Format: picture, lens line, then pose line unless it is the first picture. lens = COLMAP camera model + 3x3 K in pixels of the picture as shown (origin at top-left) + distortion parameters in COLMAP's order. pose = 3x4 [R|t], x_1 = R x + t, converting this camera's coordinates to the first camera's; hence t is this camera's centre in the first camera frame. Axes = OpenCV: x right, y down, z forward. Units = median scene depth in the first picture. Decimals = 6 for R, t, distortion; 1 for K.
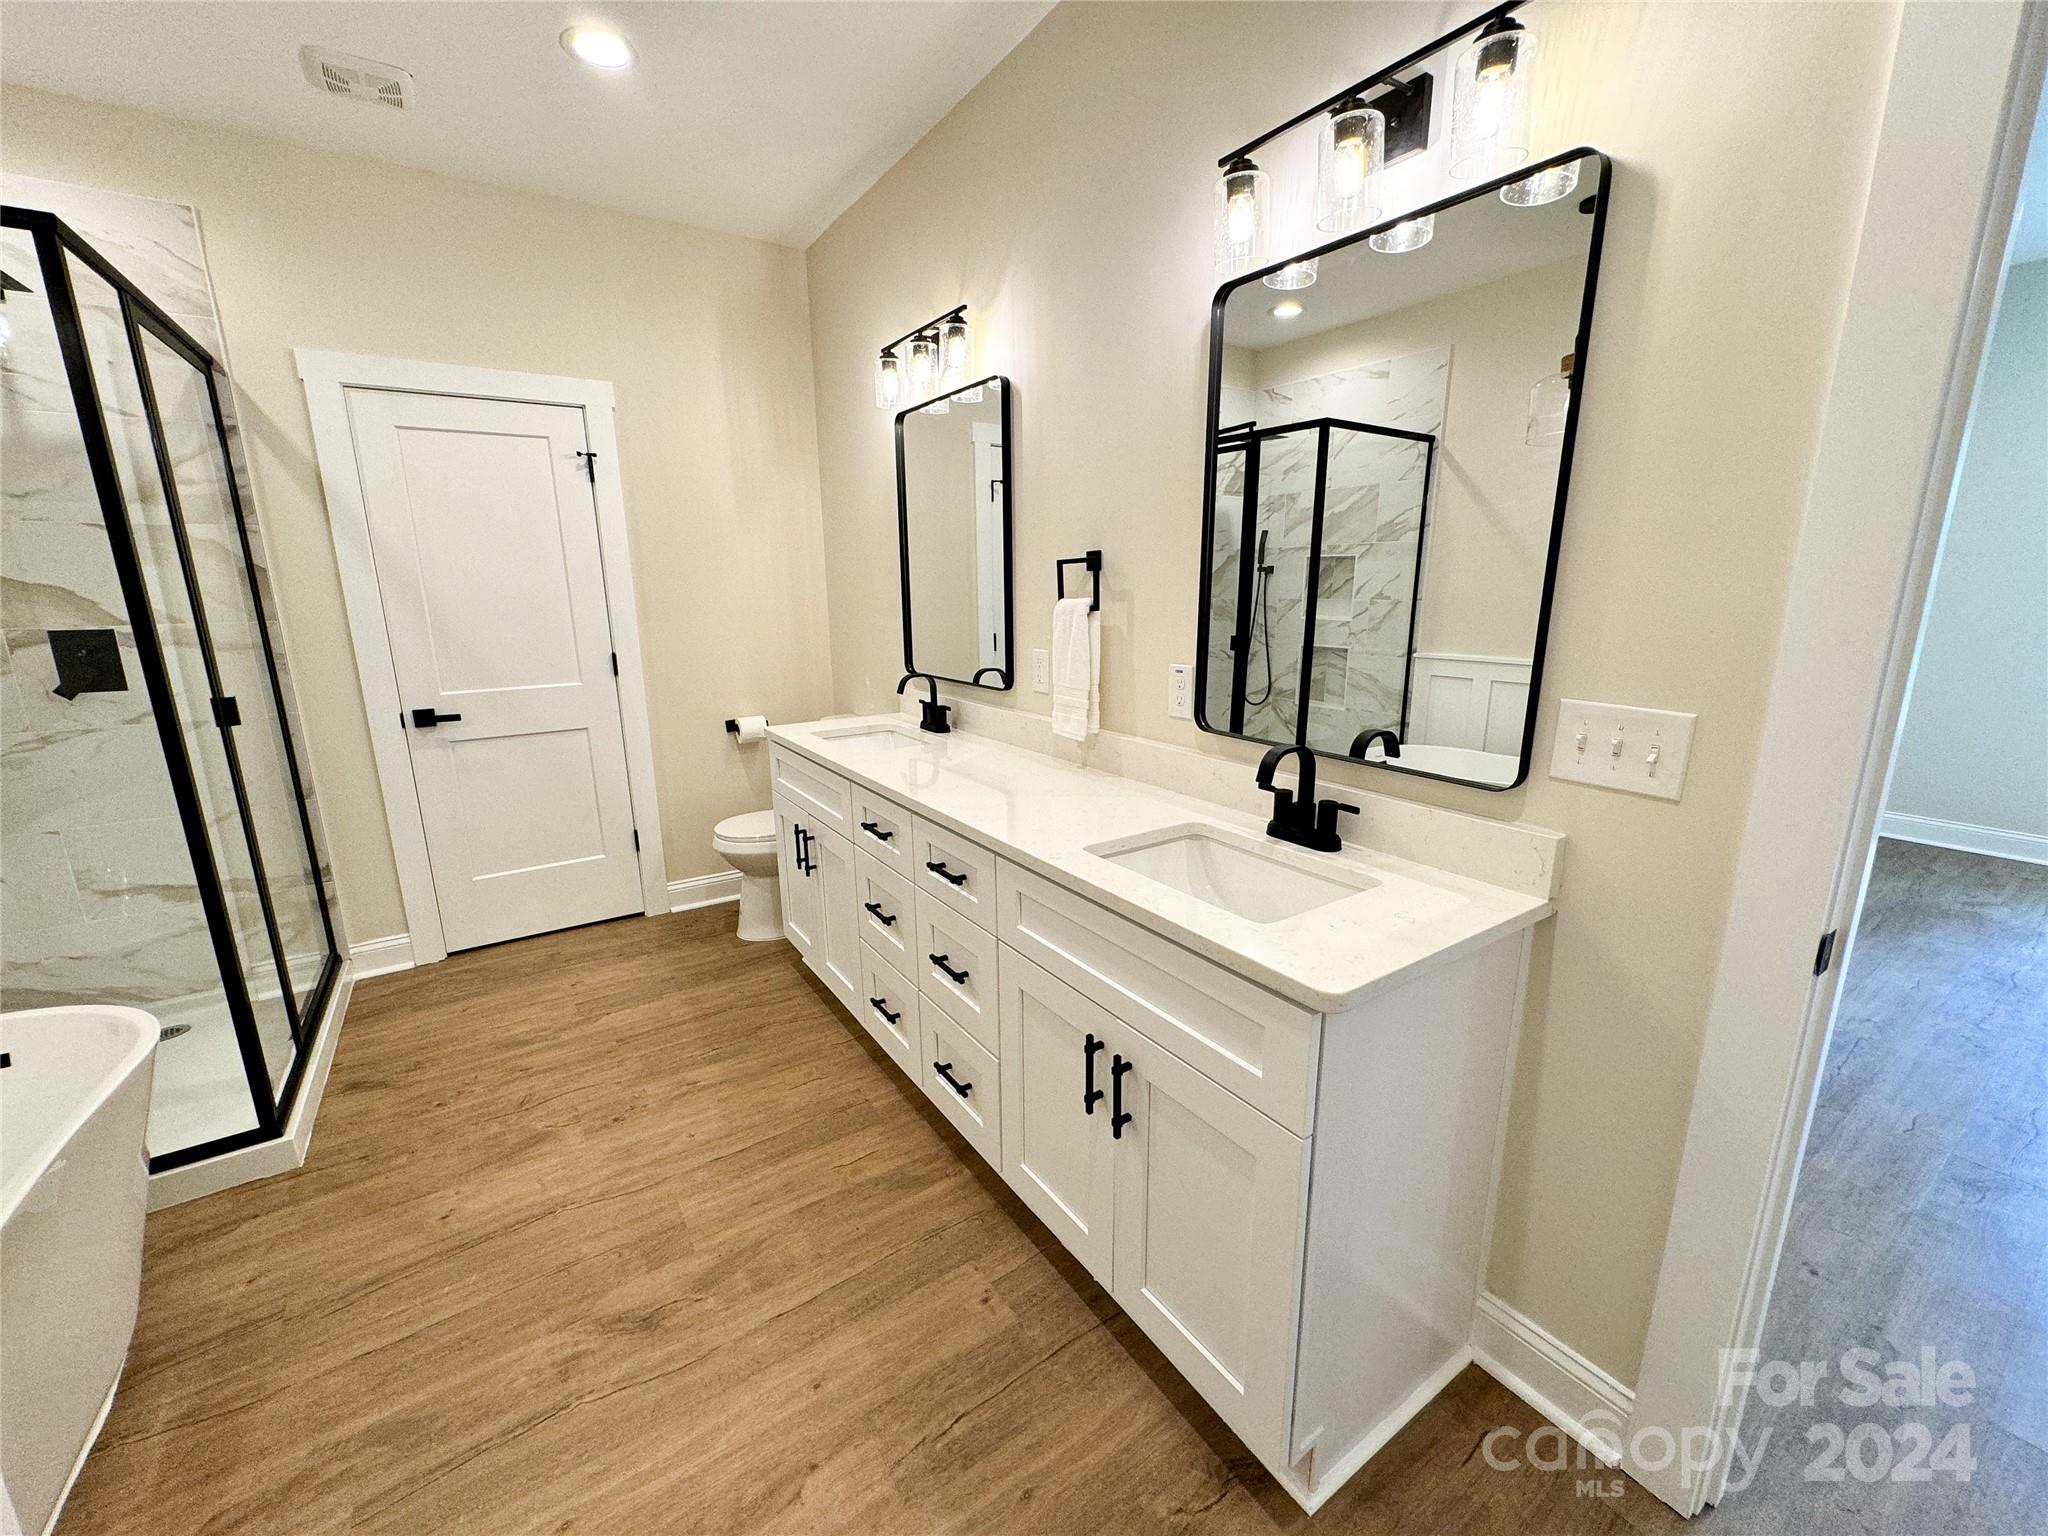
lens RADIAL K [[816.8, 0, 1021.2], [0, 816.8, 765.6], [0, 0, 1]] dist [-0.002583, -0.000118]
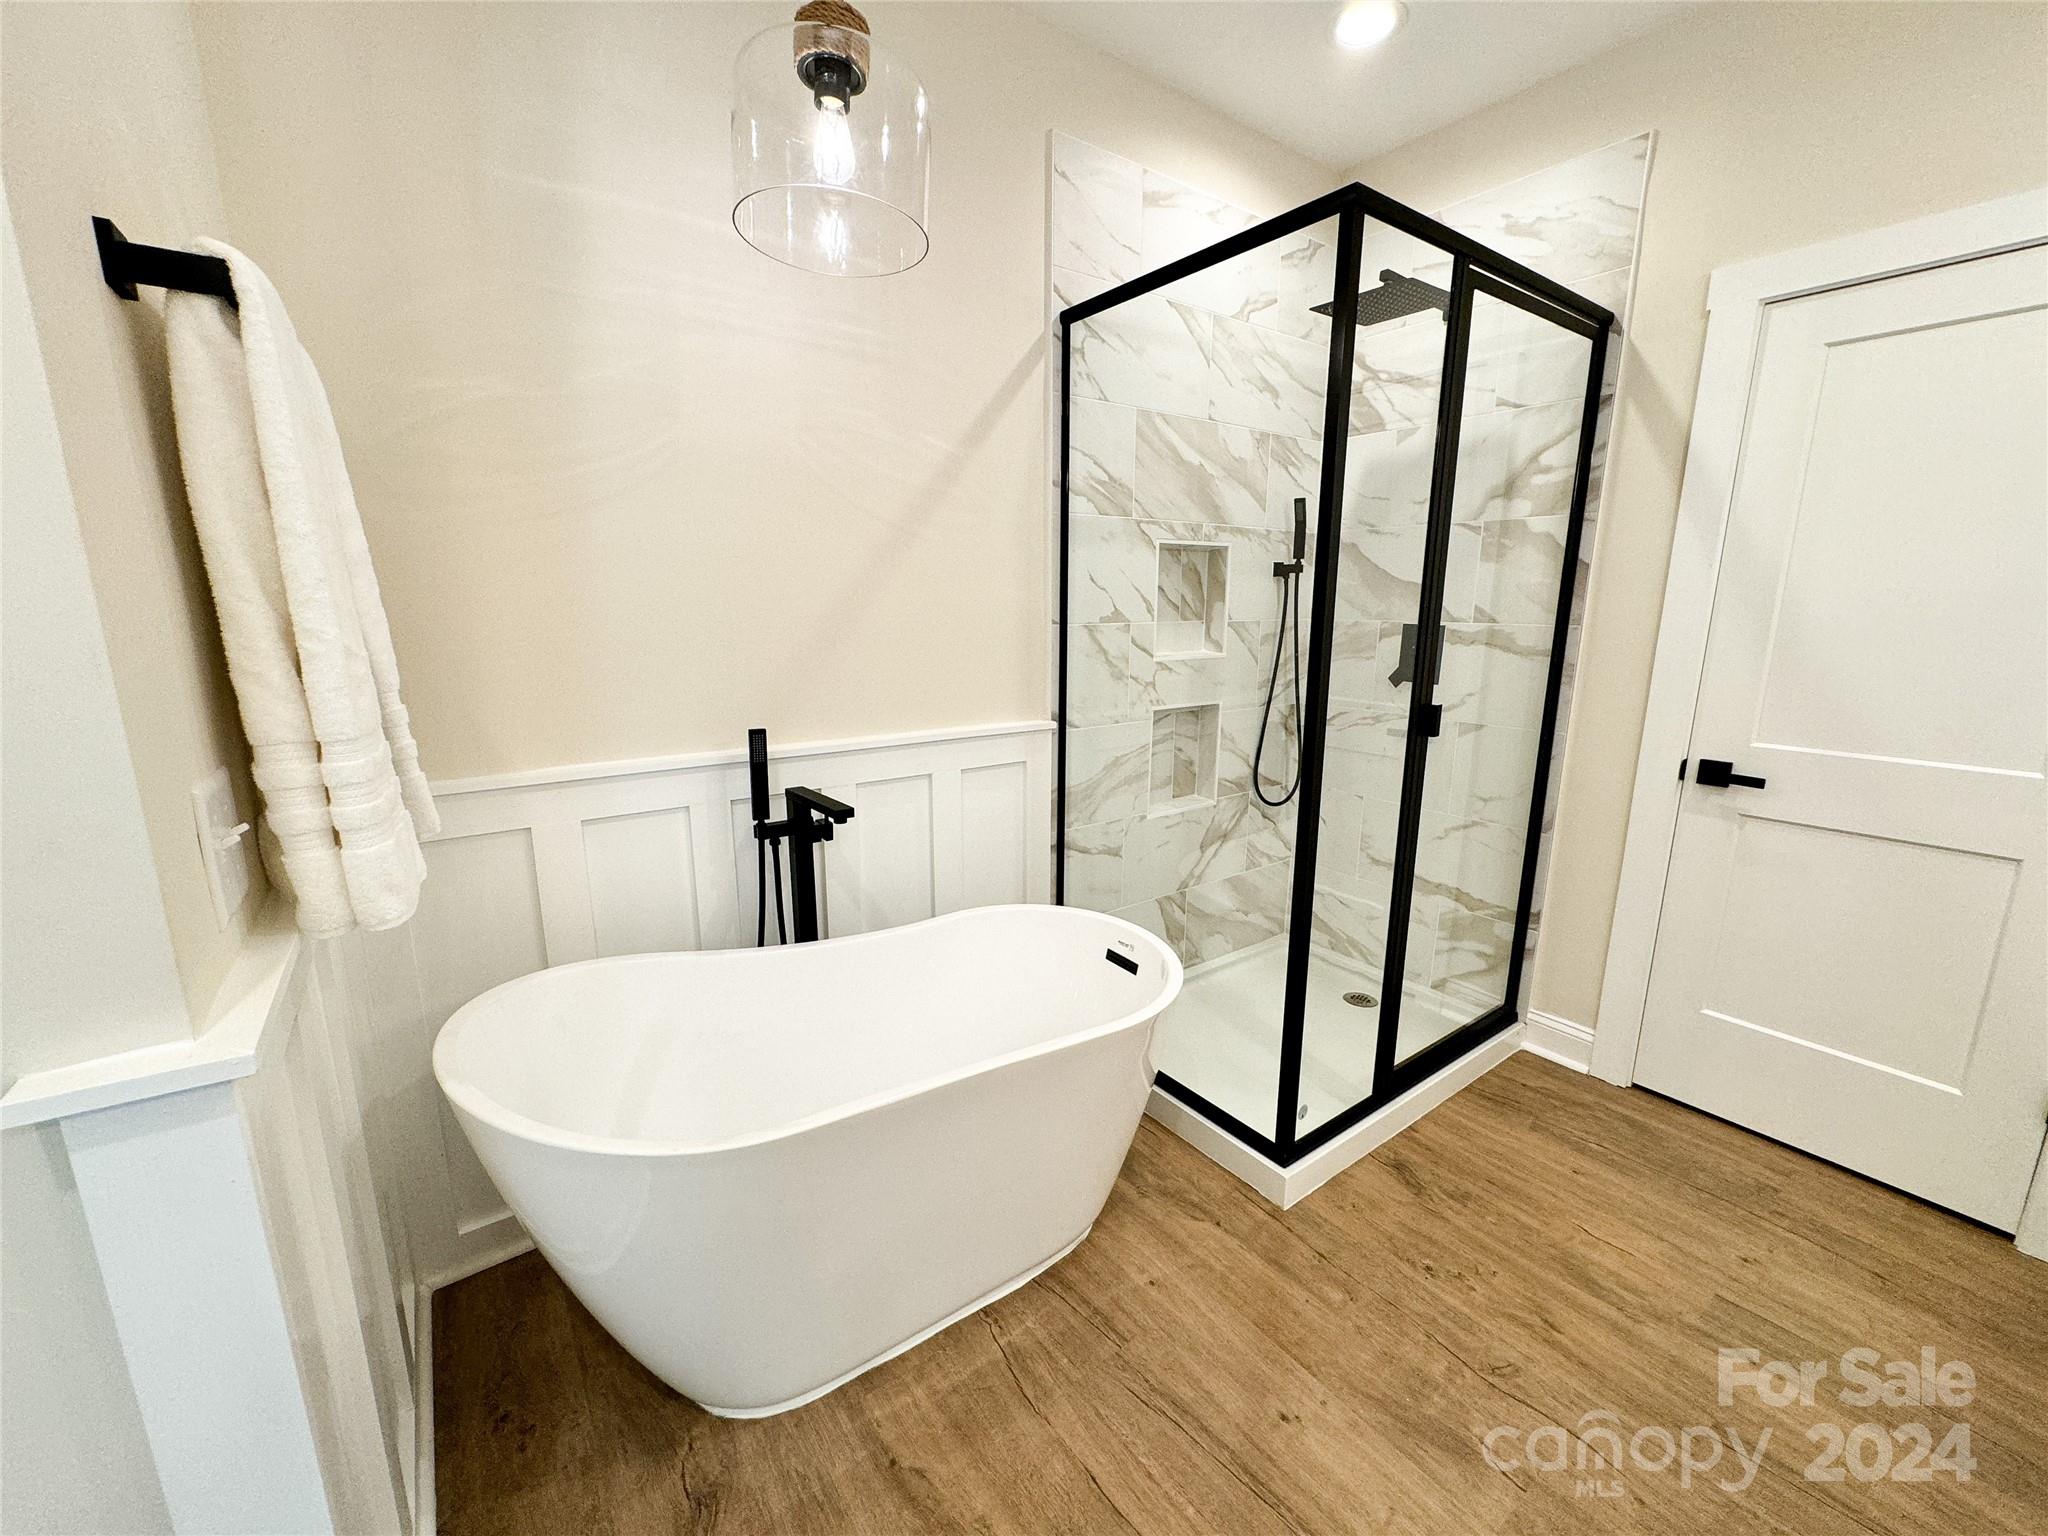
lens RADIAL K [[816.8, 0, 1021.2], [0, 816.8, 765.6], [0, 0, 1]] dist [-0.002583, -0.000118]
pose [[0.041083, 0.214300, -0.975903, -0.088270], [-0.226678, 0.953259, 0.199785, -0.085346], [0.973103, 0.213008, 0.087740, 0.437854]]
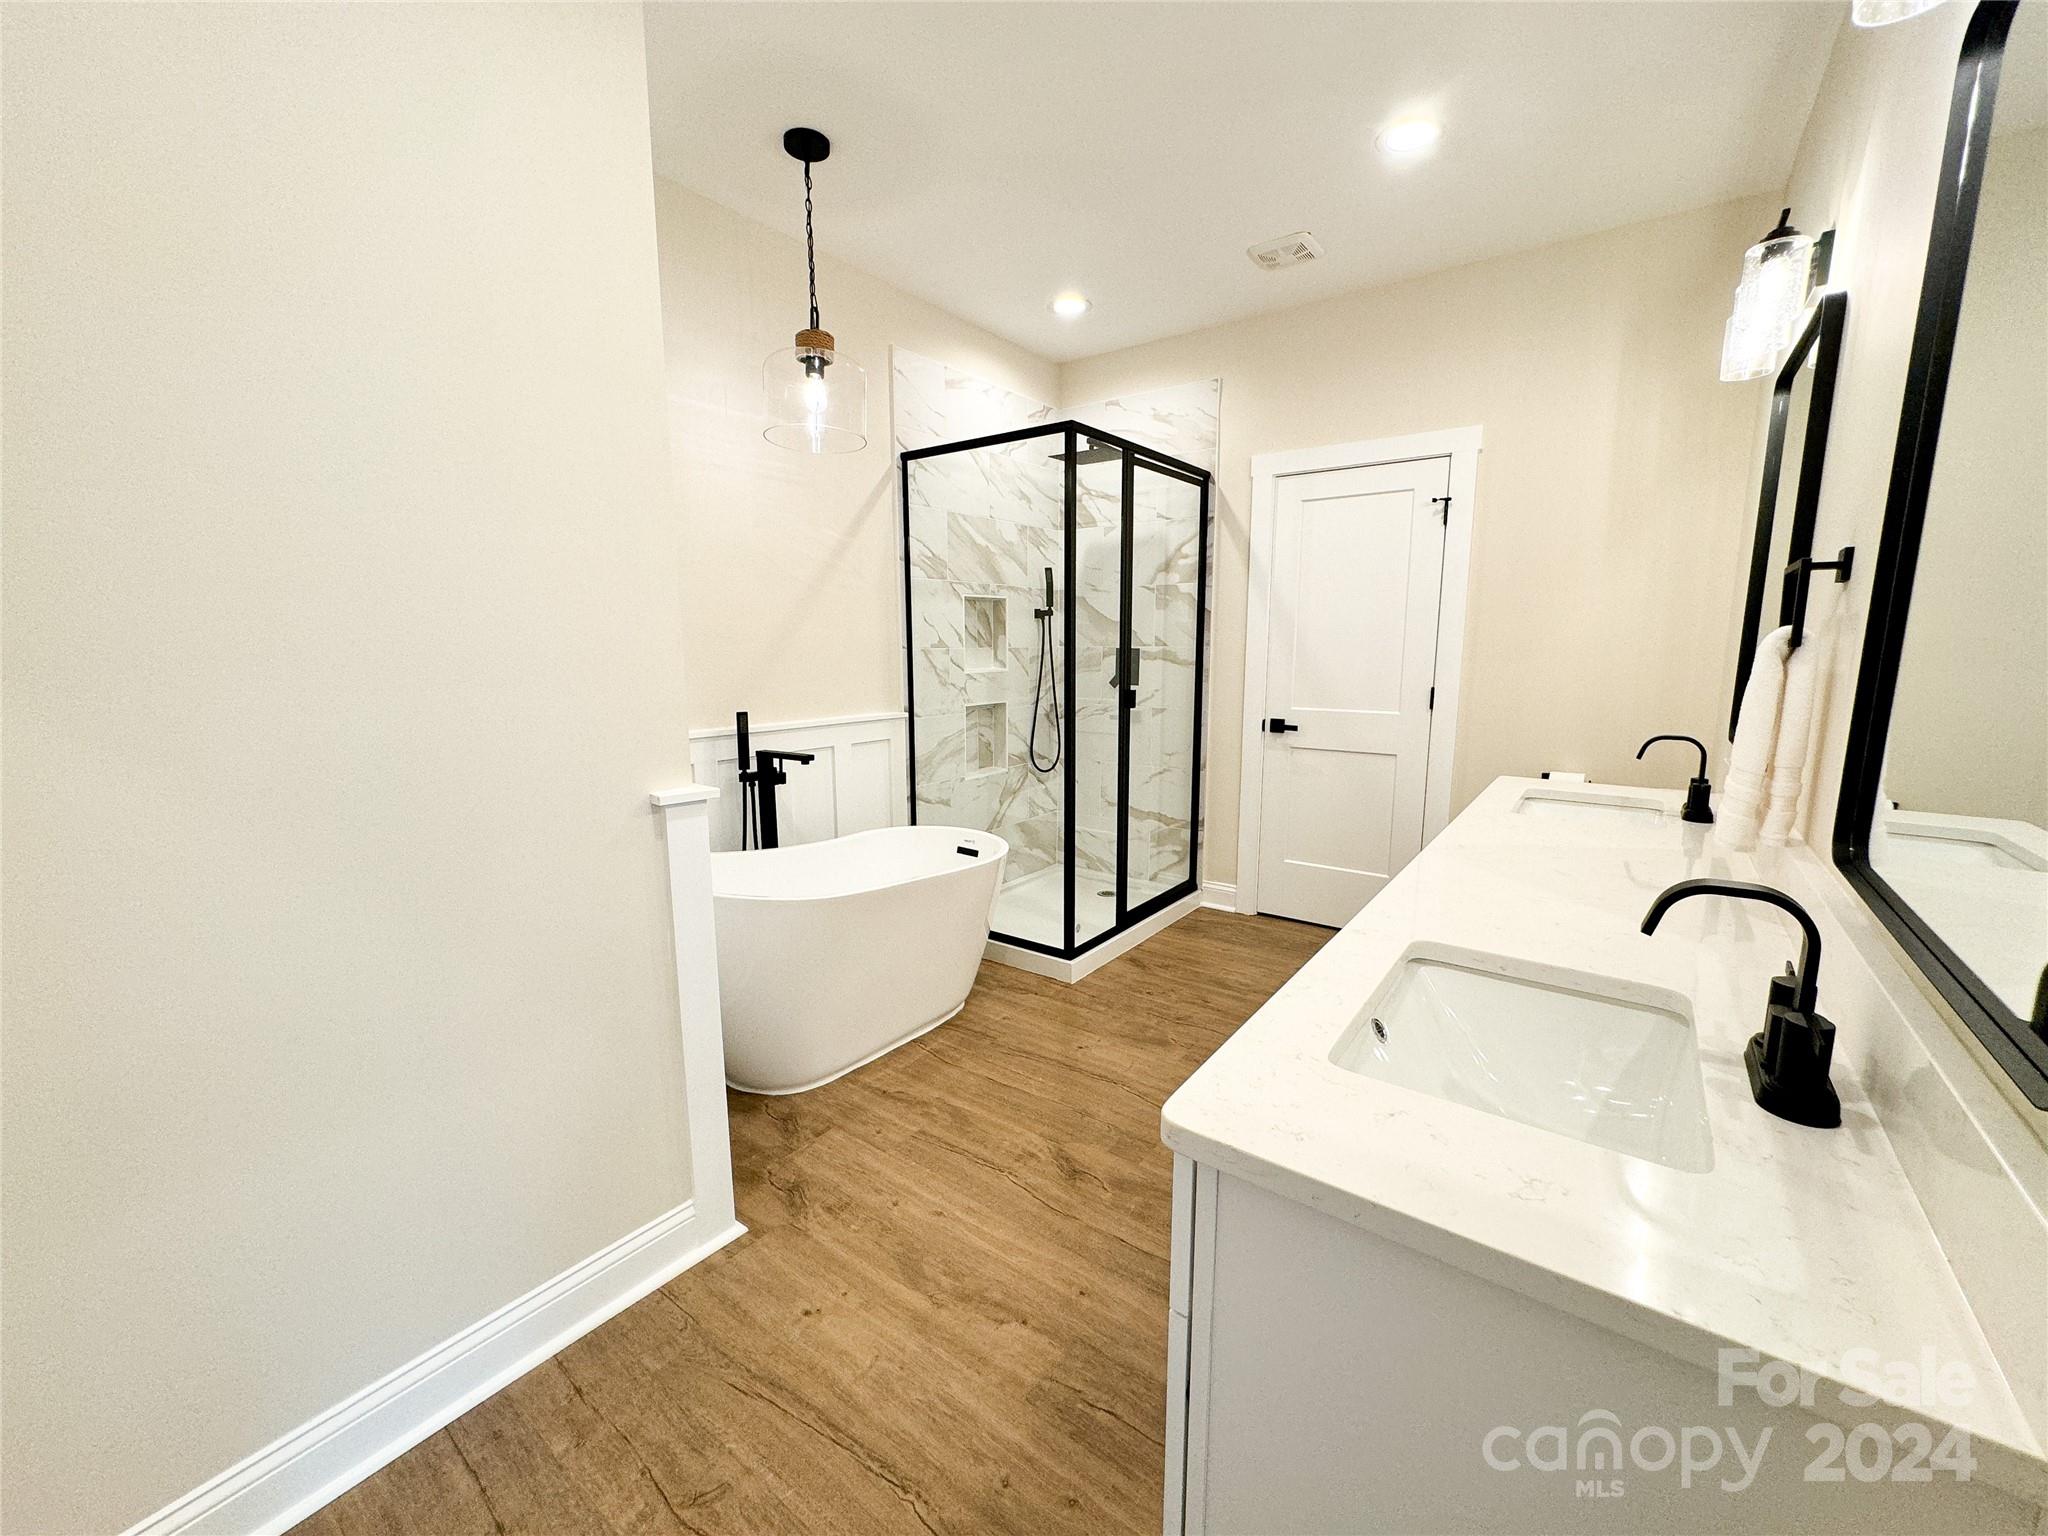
lens RADIAL K [[816.8, 0, 1021.2], [0, 816.8, 765.6], [0, 0, 1]] dist [-0.002583, -0.000118]
pose [[0.335072, 0.155989, -0.929190, 0.405329], [-0.211827, 0.973425, 0.087029, -0.029166], [0.918072, 0.167666, 0.359210, 0.227519]]
